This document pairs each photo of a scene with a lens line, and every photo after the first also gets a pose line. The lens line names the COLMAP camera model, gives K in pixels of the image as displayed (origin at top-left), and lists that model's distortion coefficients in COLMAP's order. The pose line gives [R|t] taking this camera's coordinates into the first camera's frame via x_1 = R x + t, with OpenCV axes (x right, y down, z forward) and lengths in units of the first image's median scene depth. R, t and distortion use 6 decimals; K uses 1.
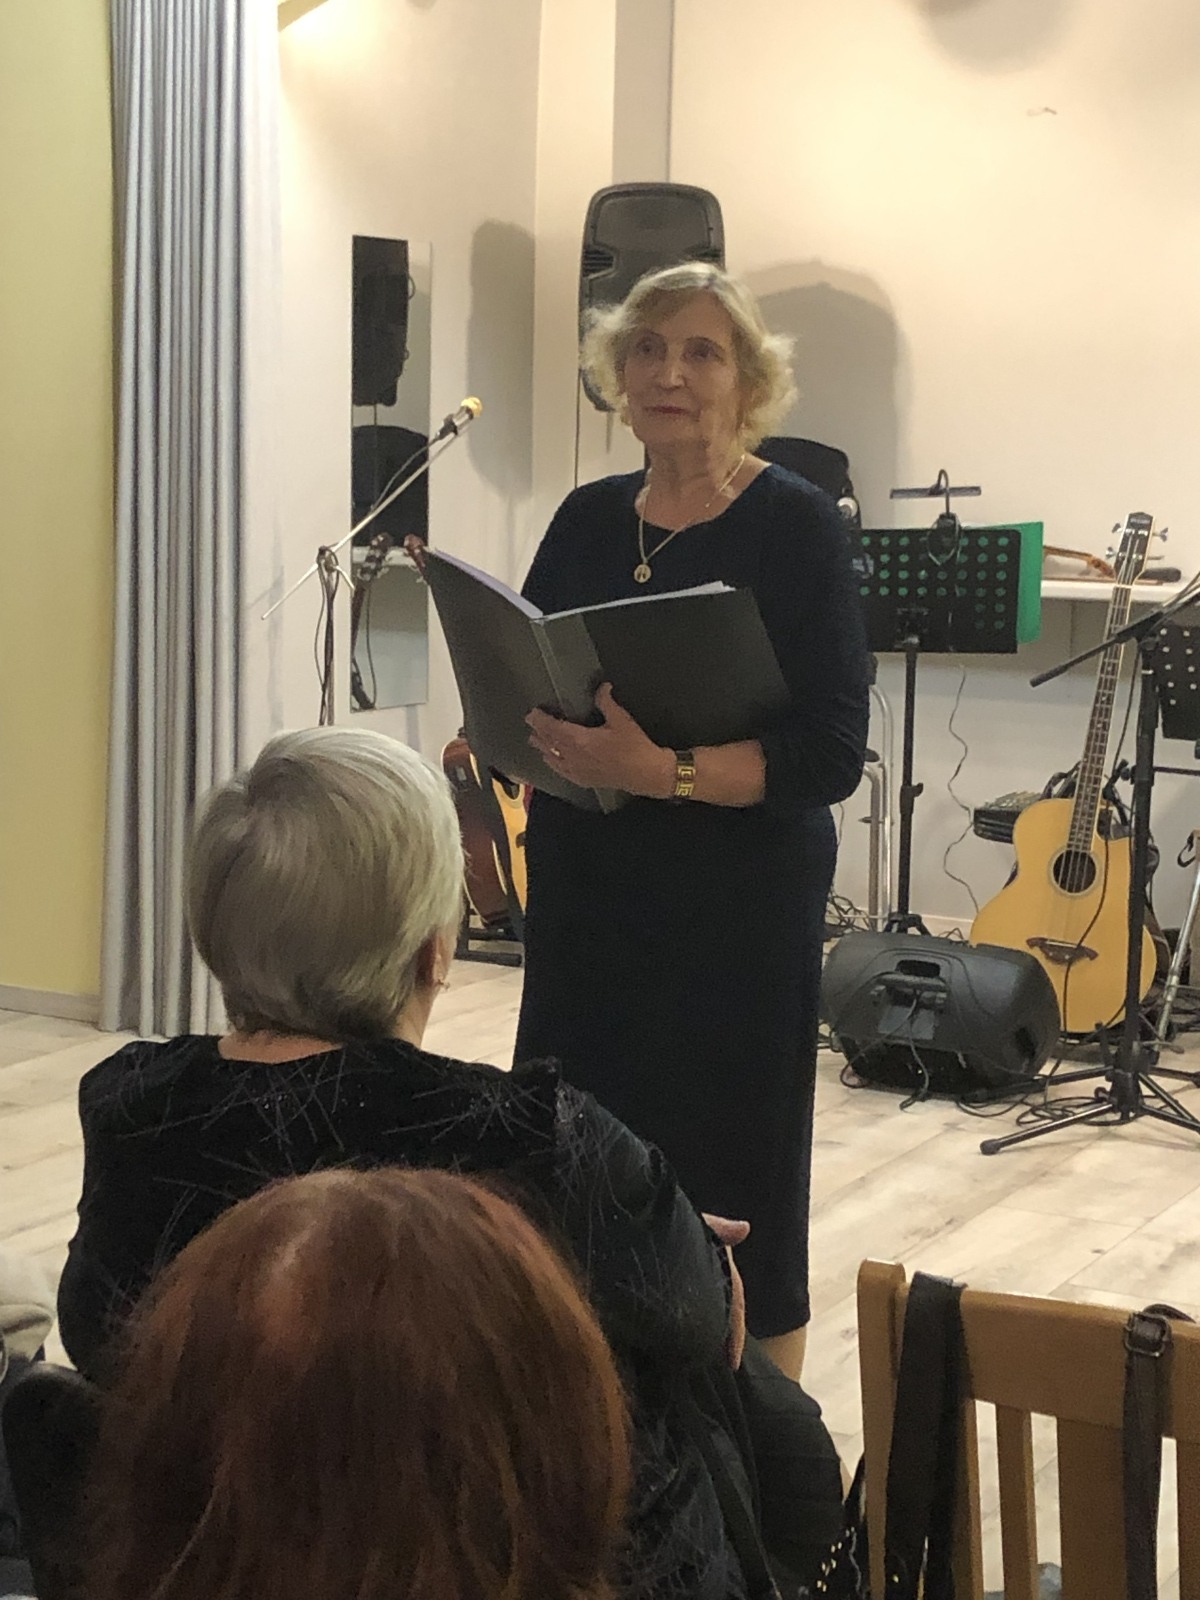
lens RADIAL K [[3109.0, 0, 600.0], [0, 3109.0, 800.0], [0, 0, 1]] dist [0.200474, -1.027726]
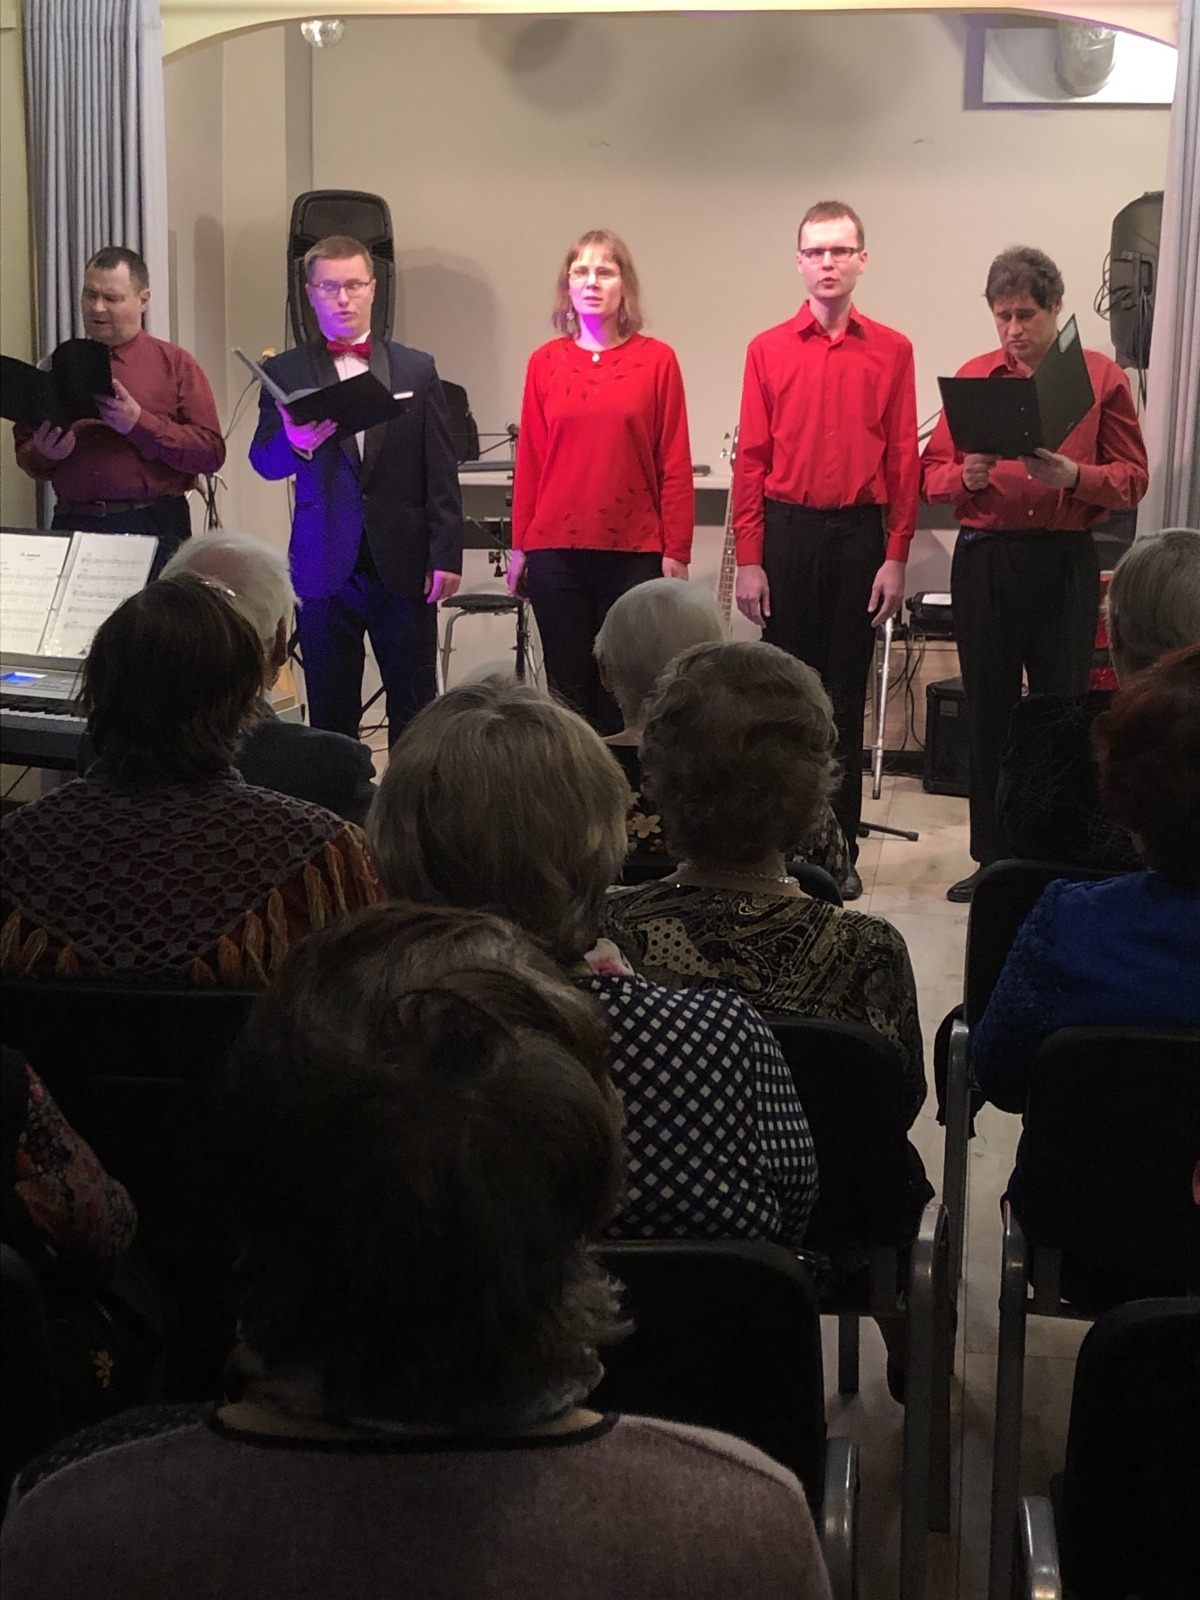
lens RADIAL K [[2540.5, 0, 600.0], [0, 2540.5, 800.0], [0, 0, 1]] dist [0.190385, -0.839480]
pose [[0.944559, -0.064826, 0.321878, -0.252806], [0.049902, 0.997271, 0.054410, 0.014212], [-0.324527, -0.035331, 0.945216, -0.110667]]
